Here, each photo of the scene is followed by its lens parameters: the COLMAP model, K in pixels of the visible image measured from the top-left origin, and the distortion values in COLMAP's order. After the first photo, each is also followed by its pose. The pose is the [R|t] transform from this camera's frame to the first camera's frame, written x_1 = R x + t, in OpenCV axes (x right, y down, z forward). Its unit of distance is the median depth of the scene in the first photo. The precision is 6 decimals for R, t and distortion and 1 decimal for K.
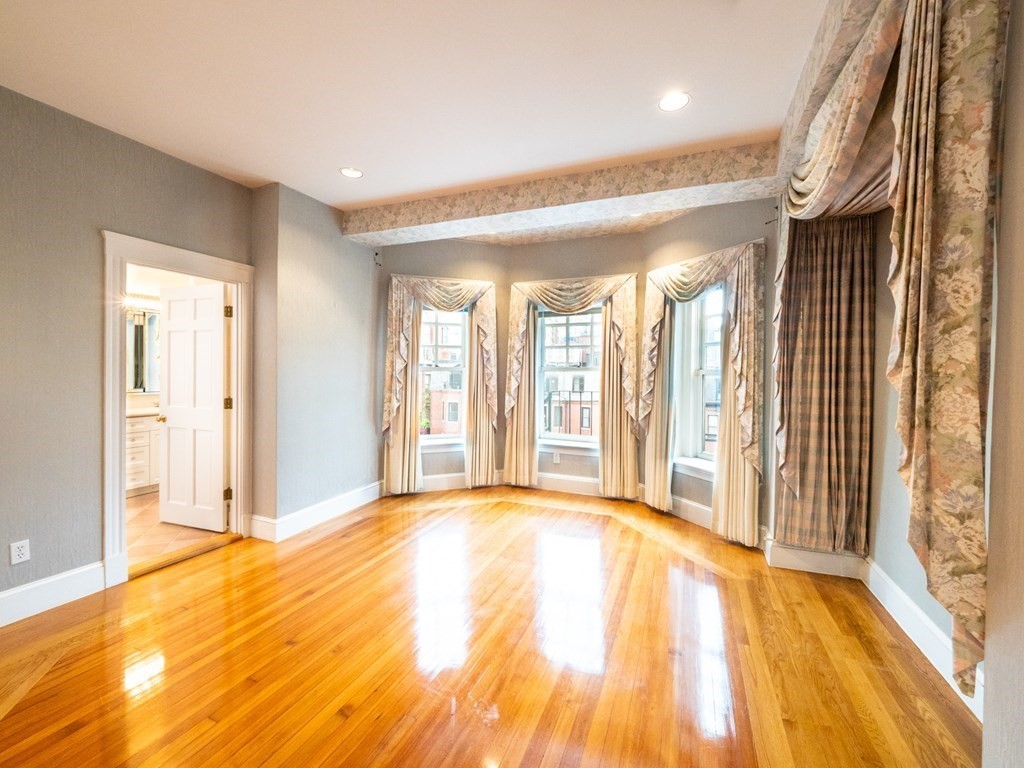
lens RADIAL K [[430.9, 0, 508.1], [0, 430.9, 380.5], [0, 0, 1]] dist [-0.006398, -0.000199]
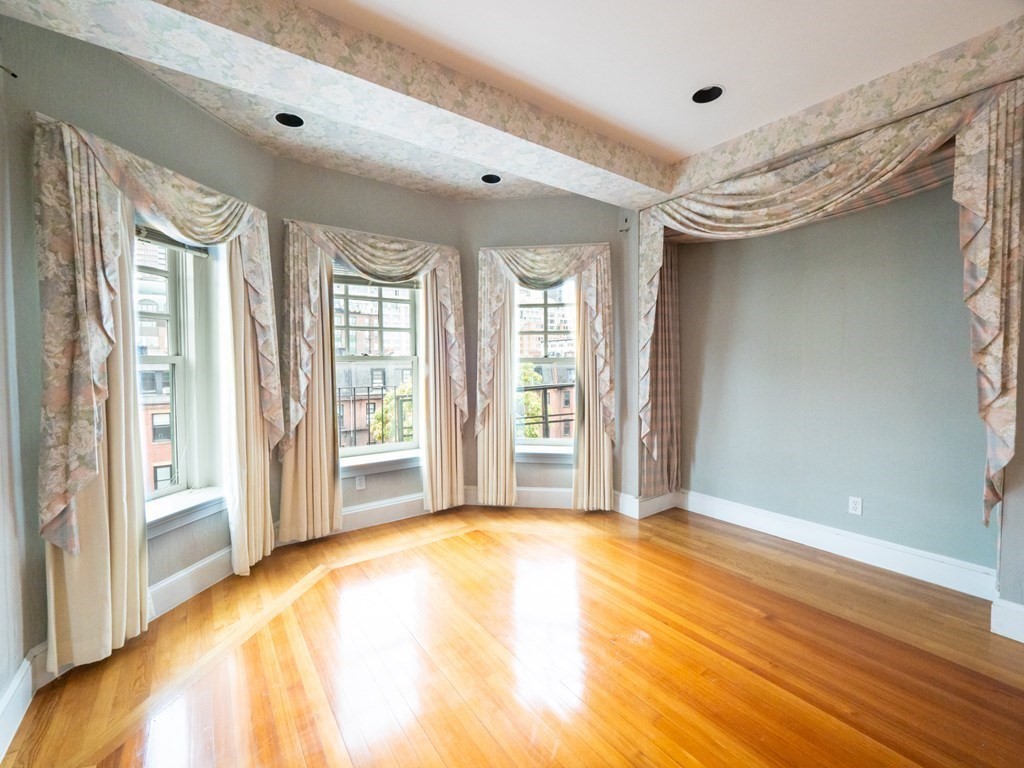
lens RADIAL K [[426.5, 0, 508.2], [0, 426.5, 380.6], [0, 0, 1]] dist [-0.003172, -0.003547]
pose [[0.525887, -0.049123, 0.849135, -0.564711], [0.030662, 0.998777, 0.038790, -0.015212], [-0.850002, 0.005637, 0.526750, 0.656399]]
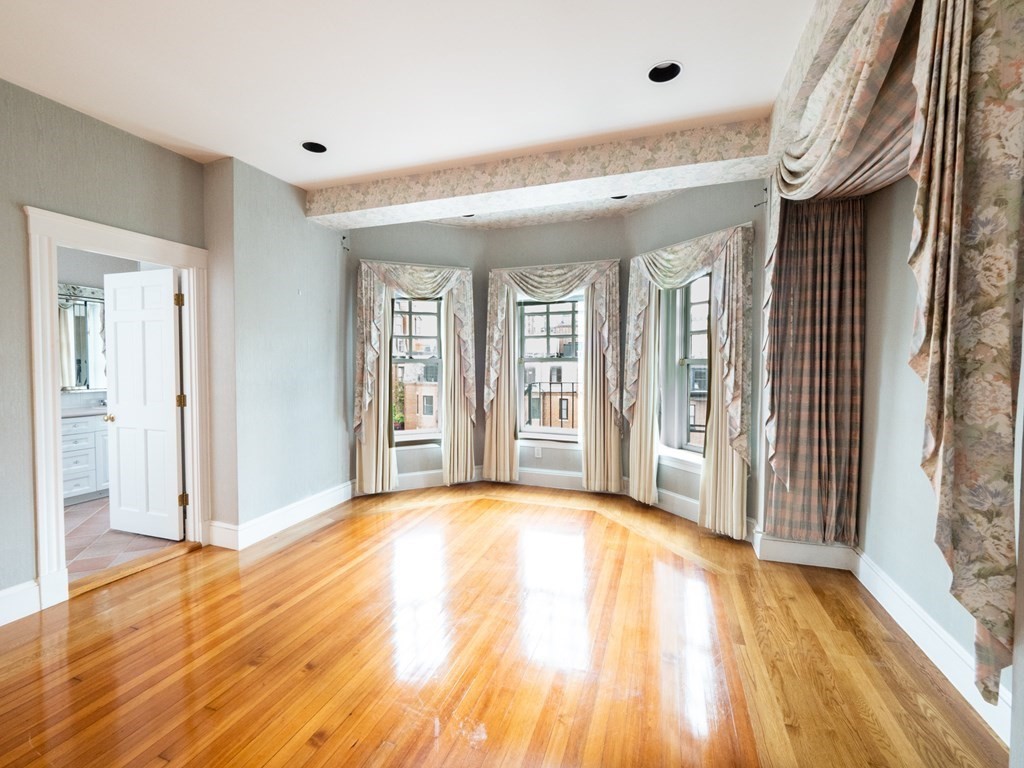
lens RADIAL K [[430.9, 0, 508.1], [0, 430.9, 380.5], [0, 0, 1]] dist [-0.006398, -0.000199]
pose [[0.998238, -0.012509, 0.058003, -0.013010], [0.011363, 0.999735, 0.020044, -0.000515], [-0.058239, -0.019349, 0.998115, 0.064506]]
